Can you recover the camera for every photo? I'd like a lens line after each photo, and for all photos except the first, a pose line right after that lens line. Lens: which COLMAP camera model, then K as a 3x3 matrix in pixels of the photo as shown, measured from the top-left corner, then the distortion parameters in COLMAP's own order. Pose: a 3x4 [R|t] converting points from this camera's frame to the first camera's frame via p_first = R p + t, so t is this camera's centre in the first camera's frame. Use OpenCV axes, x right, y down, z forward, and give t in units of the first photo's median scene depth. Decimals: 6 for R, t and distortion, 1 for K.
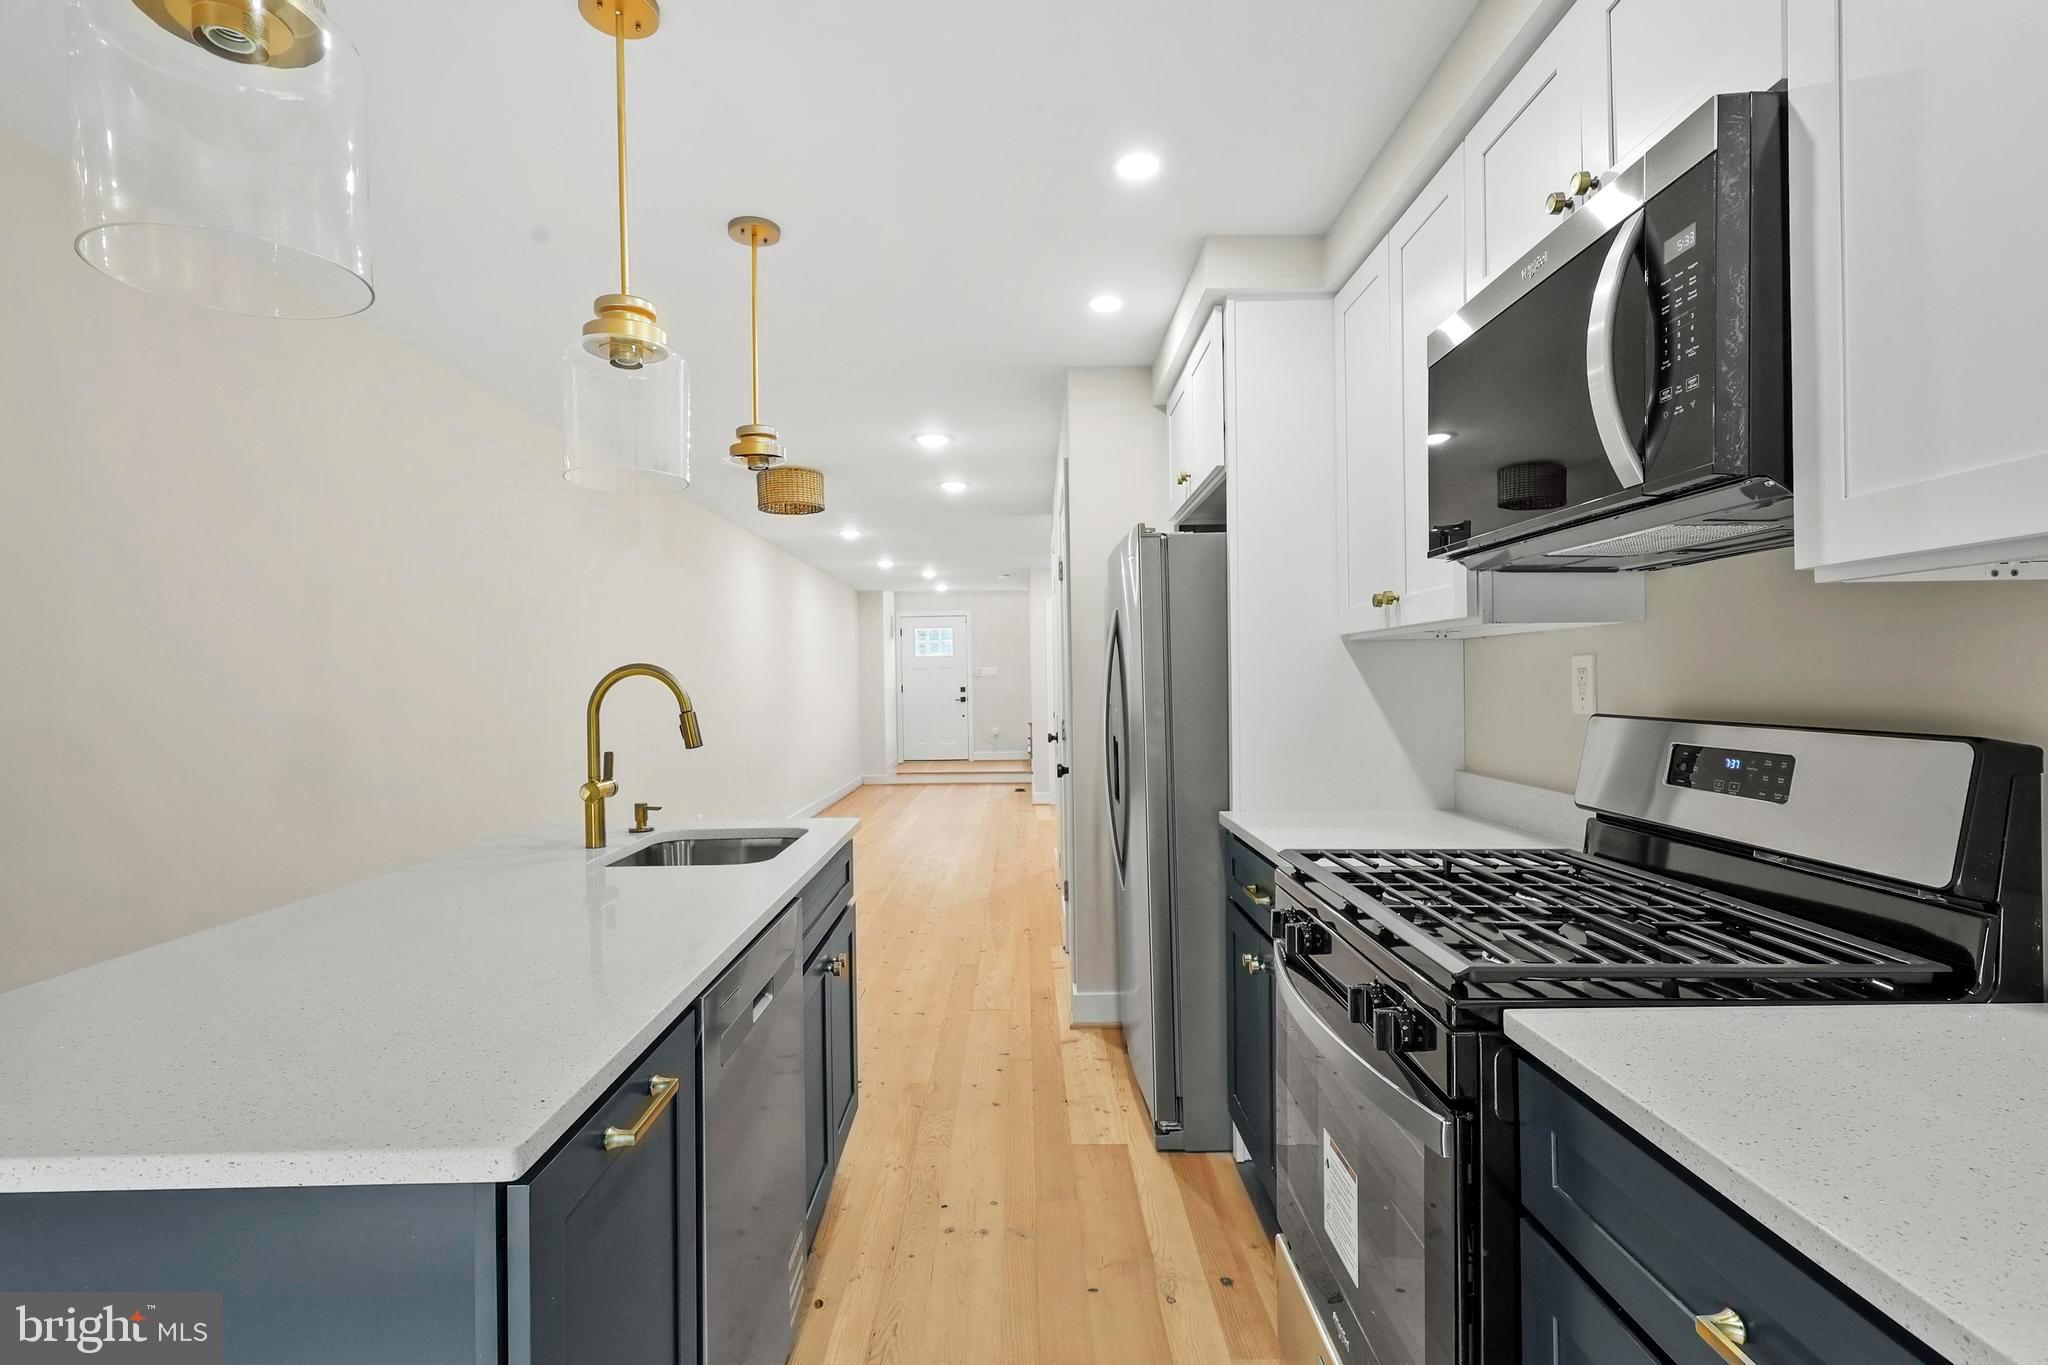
lens RADIAL K [[953.5, 0, 1022.4], [0, 953.5, 680.6], [0, 0, 1]] dist [0.005925, 0.000385]
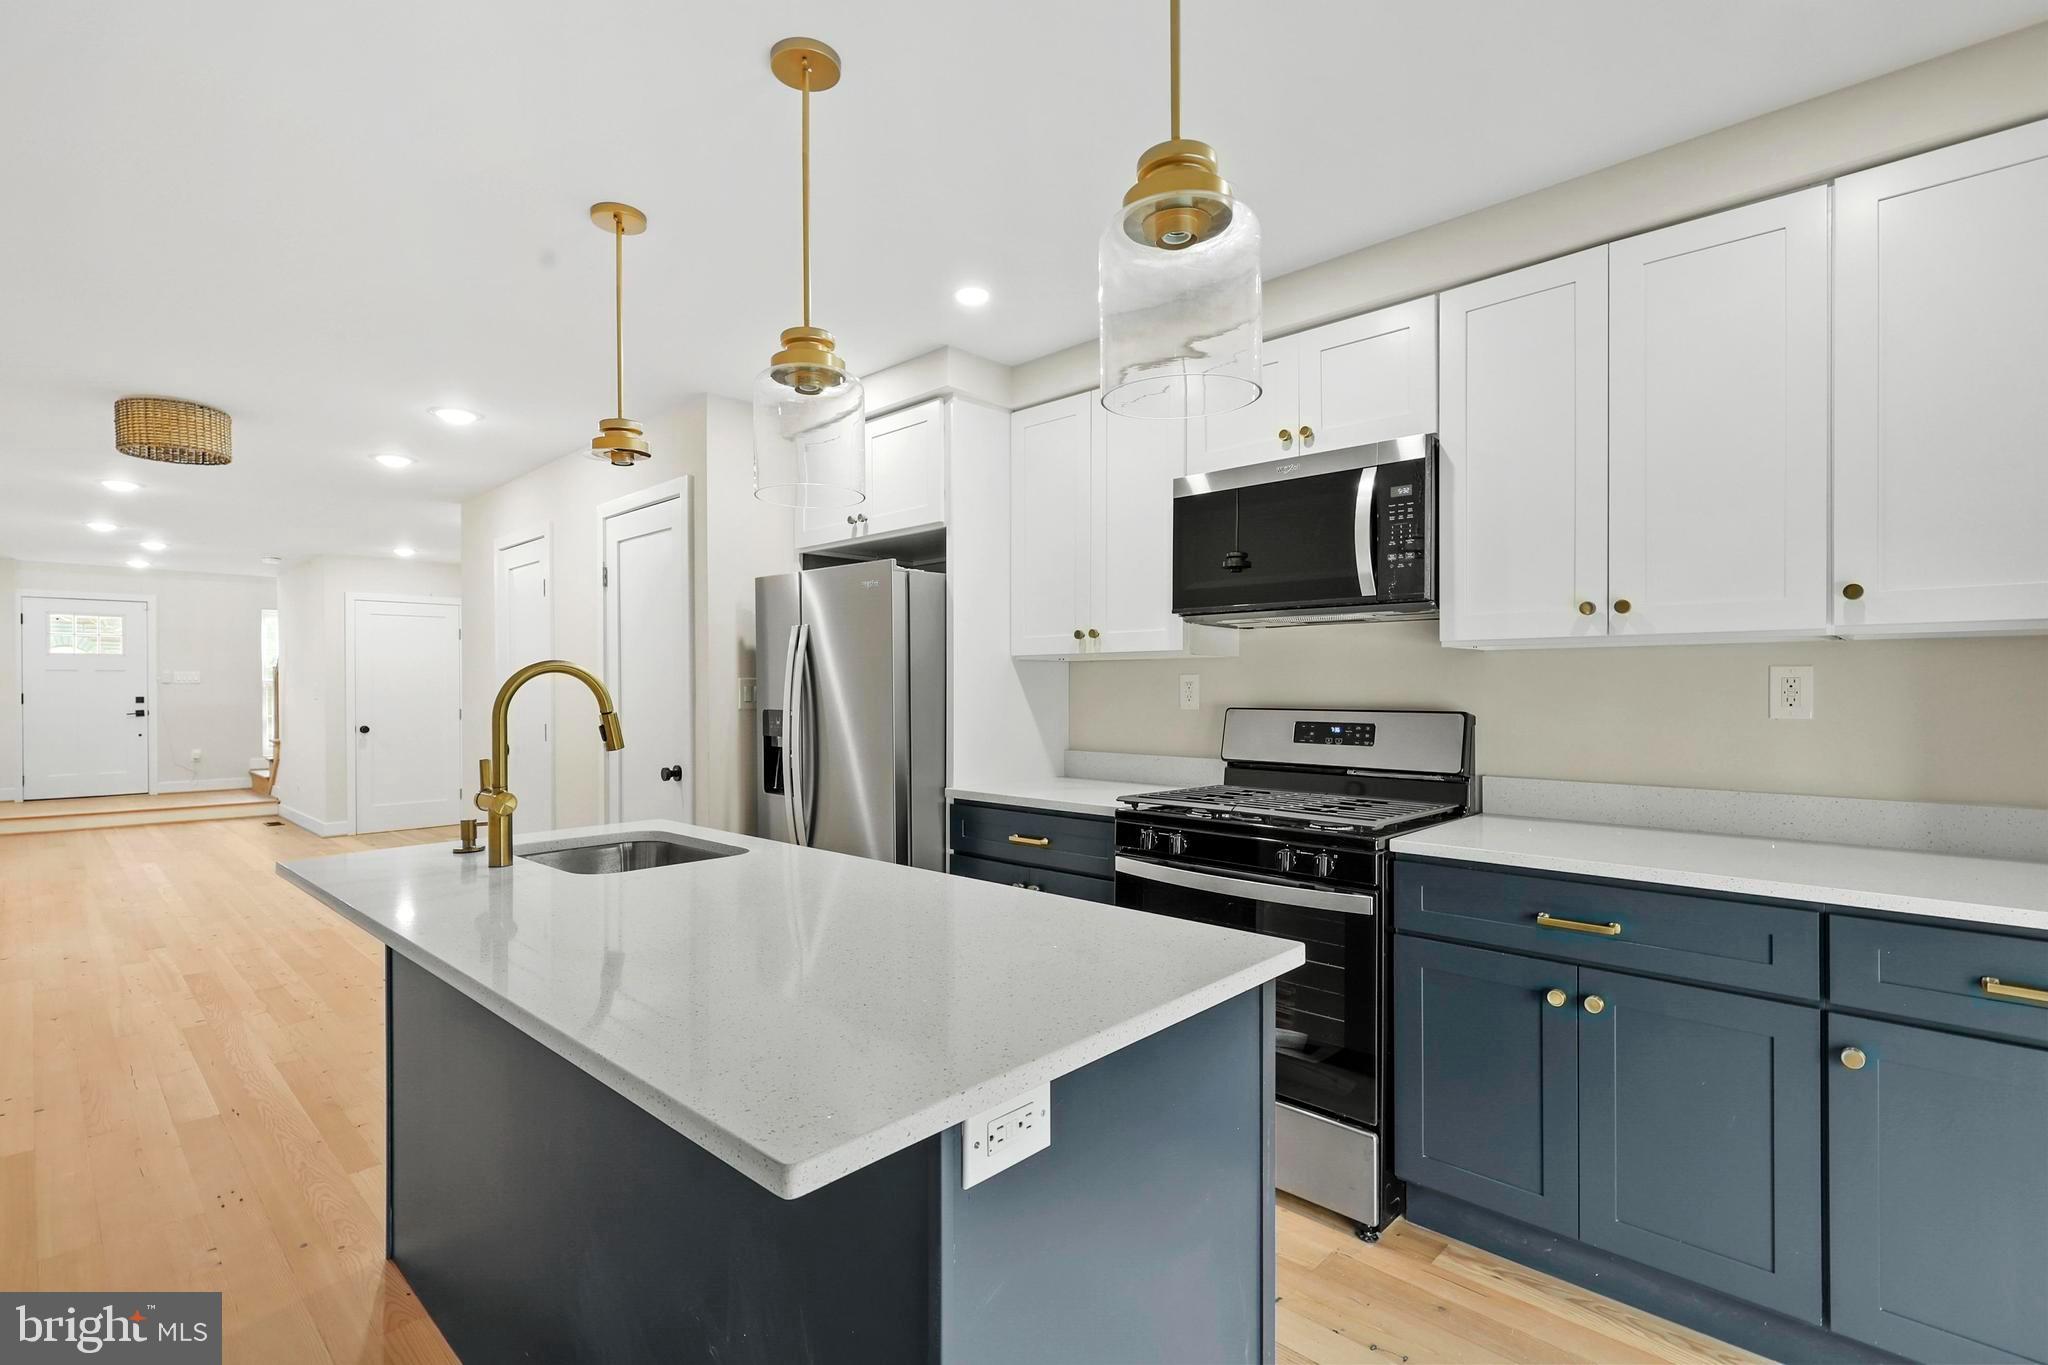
lens RADIAL K [[953.5, 0, 973.5], [0, 953.5, 694.1], [0, 0, 1]] dist [0.005925, 0.000385]
pose [[0.713022, 0.007103, 0.701105, -0.763594], [-0.007258, 0.999970, -0.002749, 0.013647], [-0.701104, -0.003129, 0.713052, 0.055524]]
